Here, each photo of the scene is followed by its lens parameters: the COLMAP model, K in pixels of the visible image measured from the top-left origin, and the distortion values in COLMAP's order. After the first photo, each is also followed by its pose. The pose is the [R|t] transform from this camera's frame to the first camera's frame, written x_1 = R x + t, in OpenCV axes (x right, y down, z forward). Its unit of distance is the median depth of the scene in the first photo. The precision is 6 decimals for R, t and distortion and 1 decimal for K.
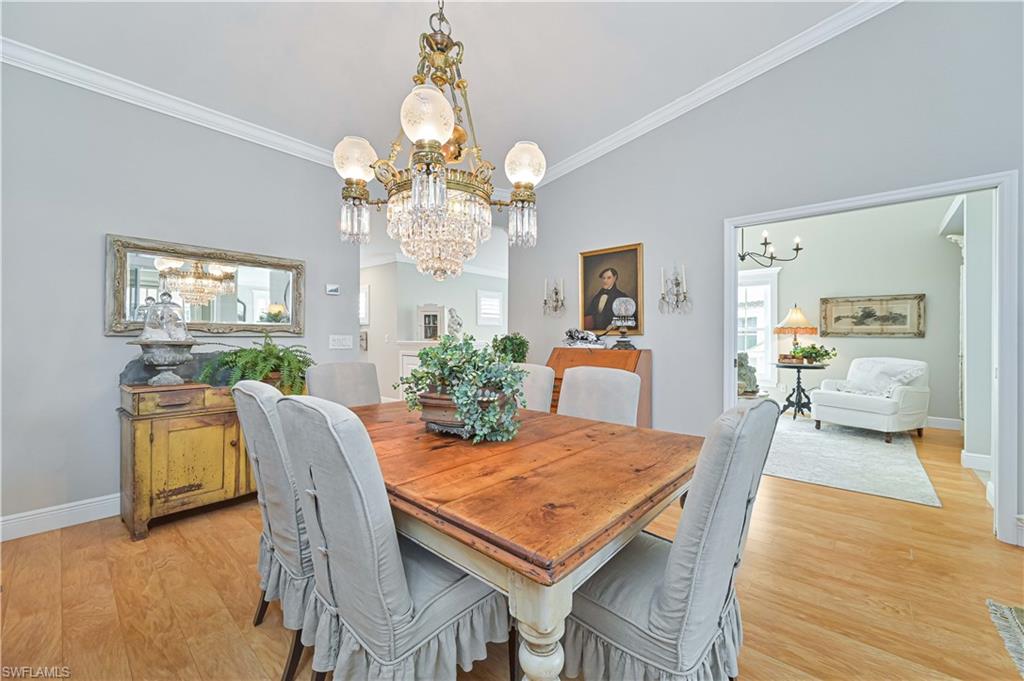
lens RADIAL K [[402.5, 0, 512.0], [0, 402.5, 334.7], [0, 0, 1]] dist [-0.000534, 0.000036]
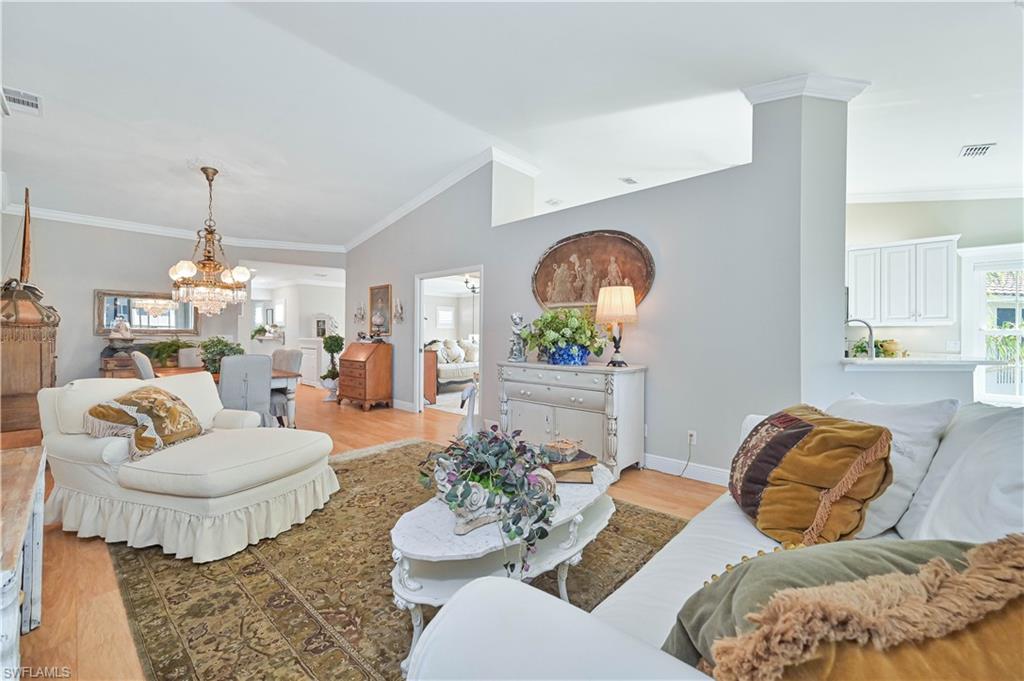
lens RADIAL K [[402.5, 0, 512.0], [0, 402.5, 334.7], [0, 0, 1]] dist [-0.000534, 0.000036]
pose [[0.999810, 0.005197, -0.018767, 0.734463], [-0.005067, 0.999963, 0.006937, -0.015160], [0.018803, -0.006841, 0.999800, -0.645340]]
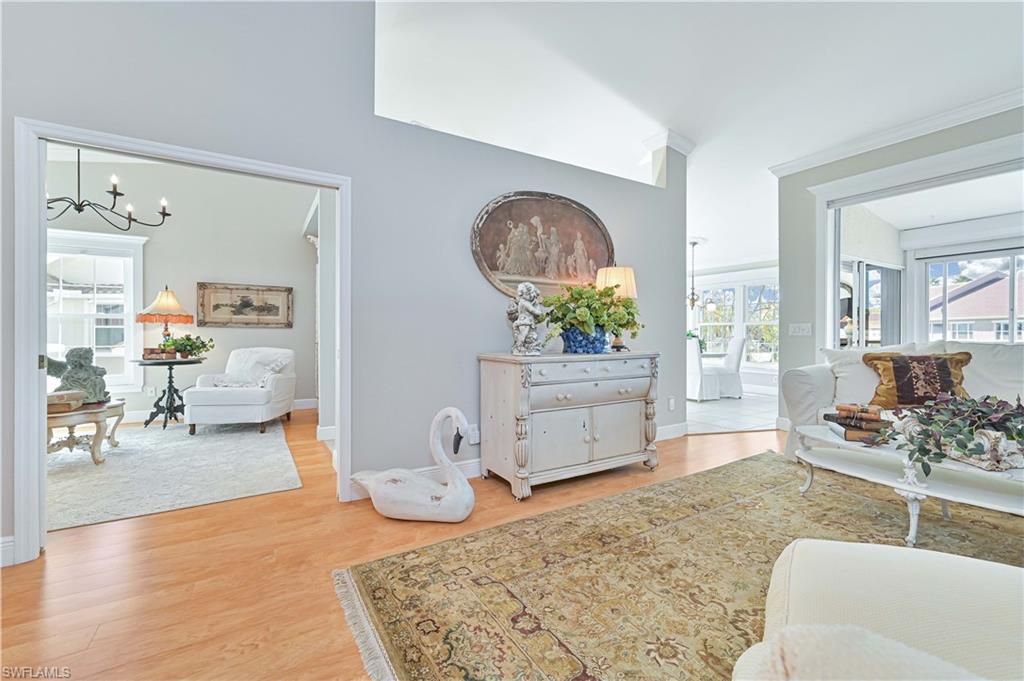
lens RADIAL K [[432.1, 0, 515.4], [0, 432.1, 337.3], [0, 0, 1]] dist [-0.000684, -0.000006]
pose [[0.298333, -0.012428, 0.954381, 0.098373], [-0.004347, 0.999887, 0.014379, 0.014000], [-0.954452, -0.008439, 0.298245, 0.082630]]
